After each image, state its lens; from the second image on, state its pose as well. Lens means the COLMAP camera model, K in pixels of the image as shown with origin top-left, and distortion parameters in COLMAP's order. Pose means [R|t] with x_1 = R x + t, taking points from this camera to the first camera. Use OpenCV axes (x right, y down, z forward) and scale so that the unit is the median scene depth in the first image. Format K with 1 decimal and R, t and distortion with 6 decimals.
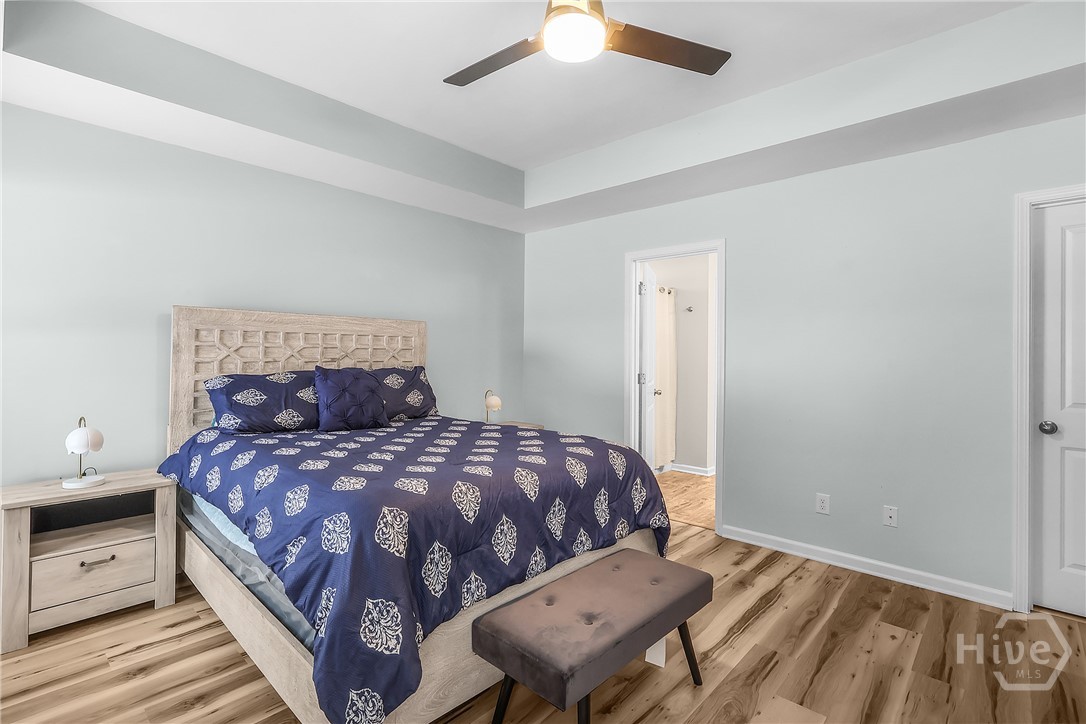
lens RADIAL K [[511.5, 0, 540.7], [0, 511.5, 346.0], [0, 0, 1]] dist [-0.001152, -0.000122]
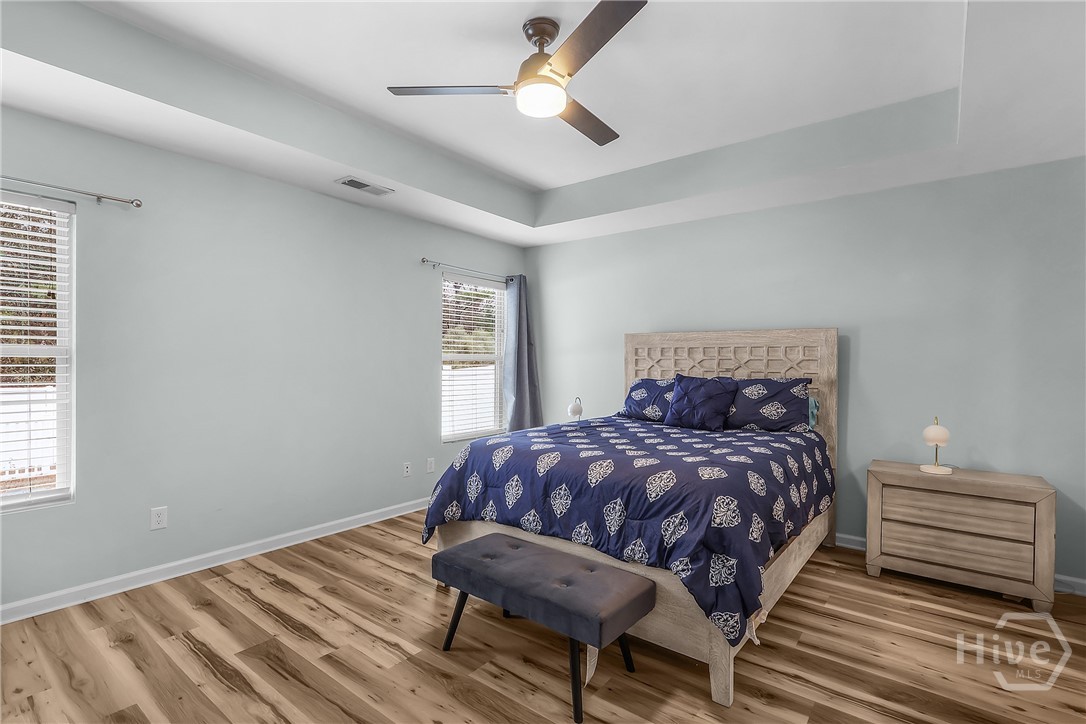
lens RADIAL K [[510.2, 0, 538.4], [0, 510.2, 361.4], [0, 0, 1]] dist [-0.002745, -0.000446]
pose [[0.109116, -0.011600, -0.993961, 0.736020], [0.004997, 0.999926, -0.011121, 0.019659], [0.994016, -0.003754, 0.109166, 0.508534]]
